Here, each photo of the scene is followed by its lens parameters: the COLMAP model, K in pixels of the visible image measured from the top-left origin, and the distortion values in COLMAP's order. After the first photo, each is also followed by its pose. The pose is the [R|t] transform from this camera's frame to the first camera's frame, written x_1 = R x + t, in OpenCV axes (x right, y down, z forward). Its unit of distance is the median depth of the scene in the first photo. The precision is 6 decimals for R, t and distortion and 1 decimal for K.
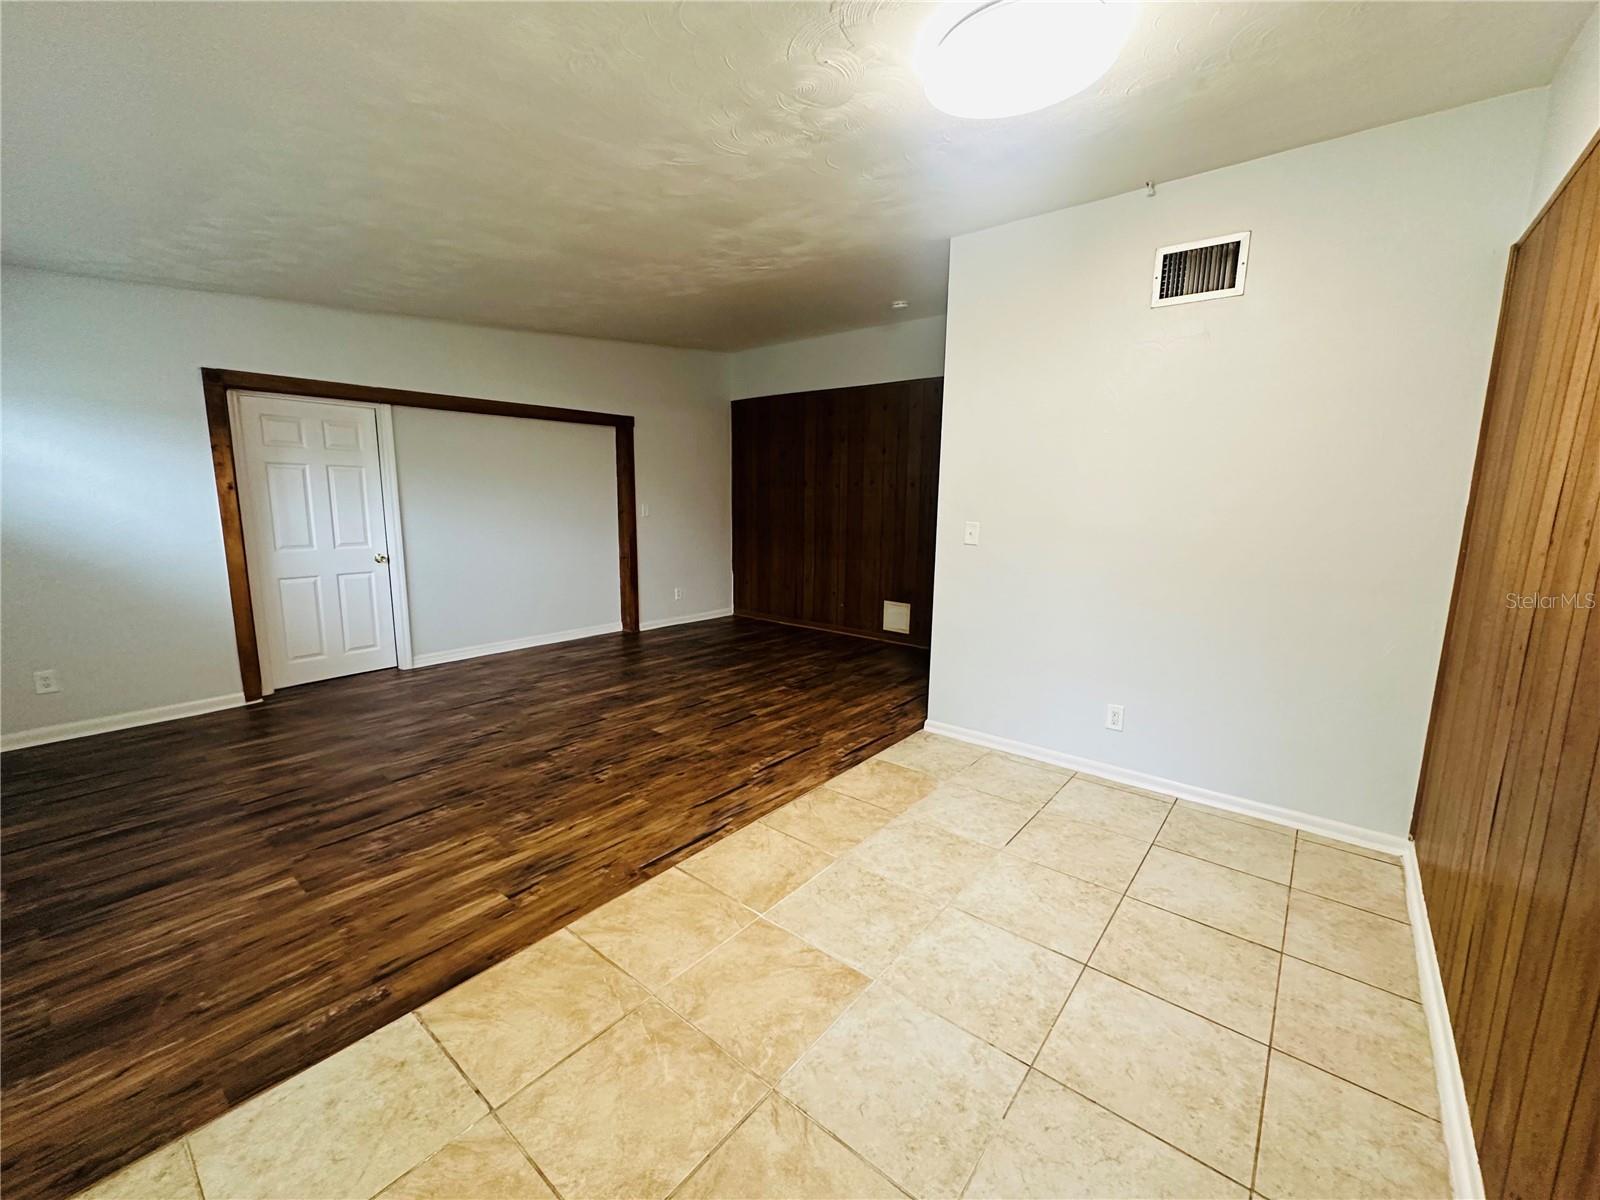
lens RADIAL K [[644.9, 0, 796.8], [0, 644.9, 595.0], [0, 0, 1]] dist [-0.004486, 0.000254]
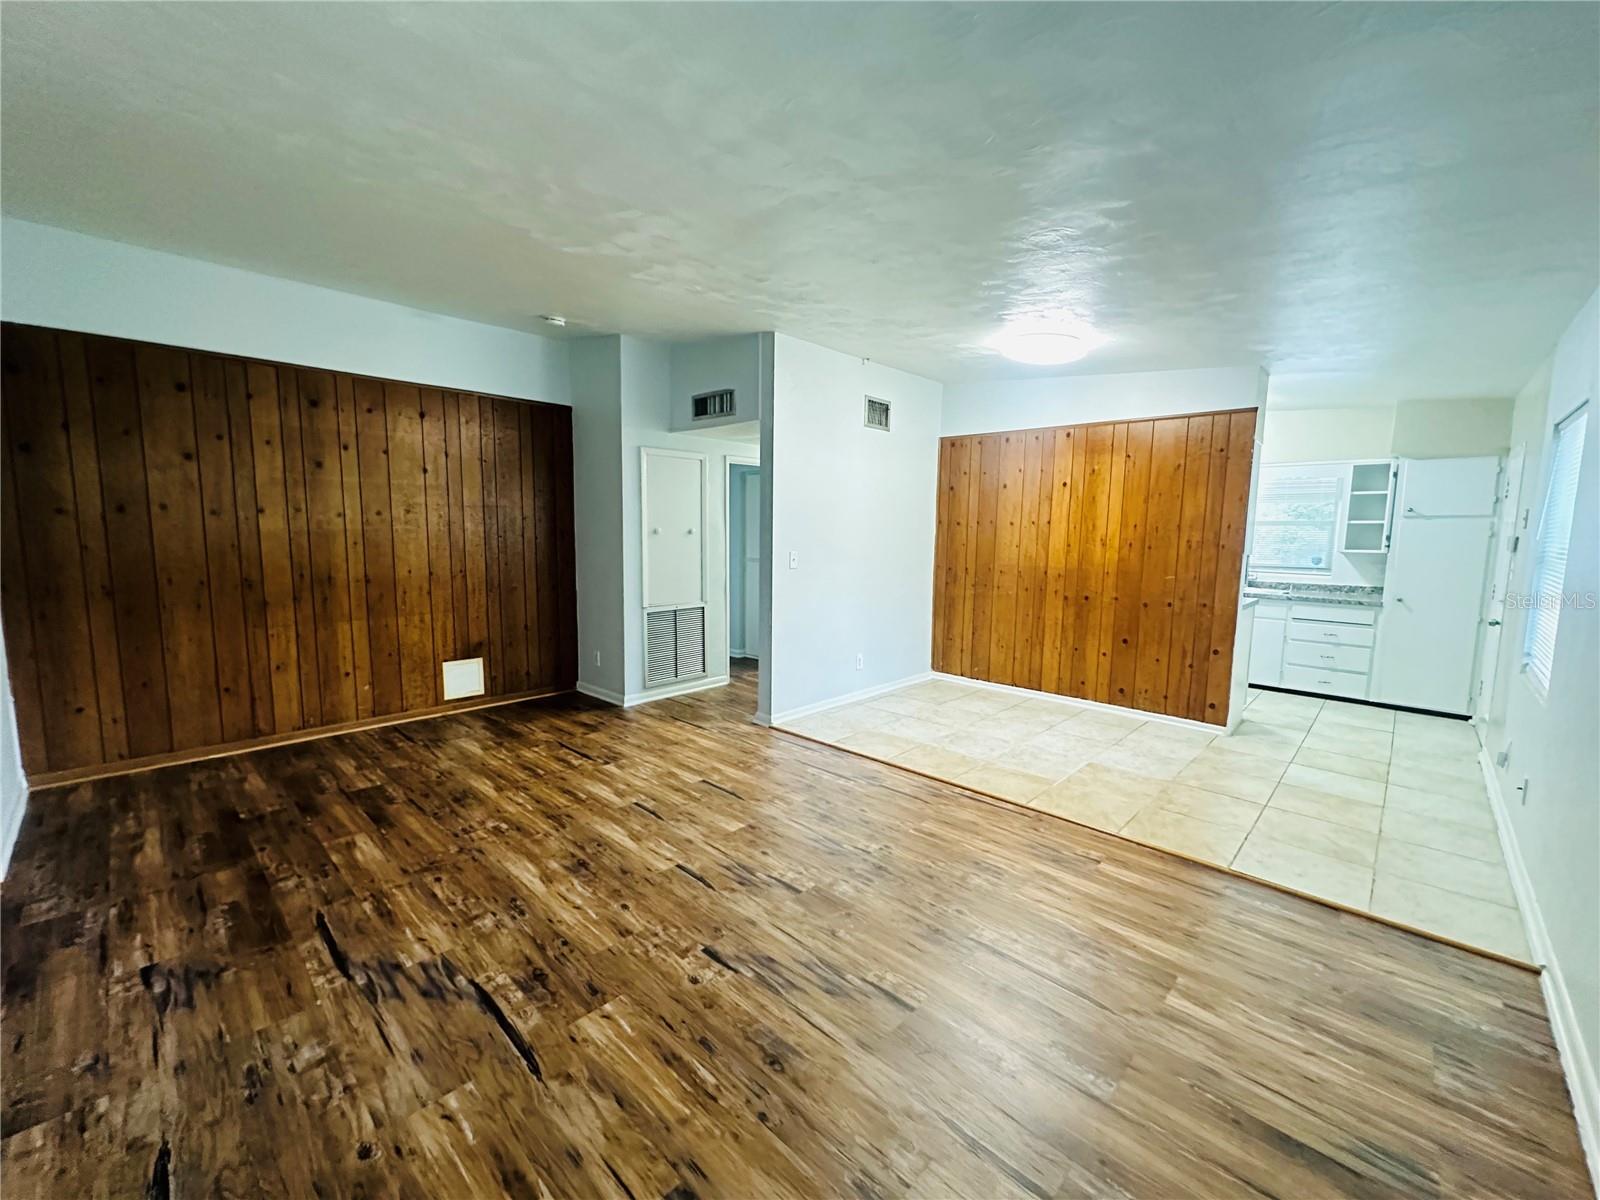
lens RADIAL K [[644.9, 0, 796.1], [0, 644.9, 604.7], [0, 0, 1]] dist [-0.004486, 0.000254]
pose [[0.082094, -0.127223, 0.988471, -0.867968], [0.143721, 0.982963, 0.114578, -0.130197], [-0.986207, 0.132658, 0.098980, 0.723957]]
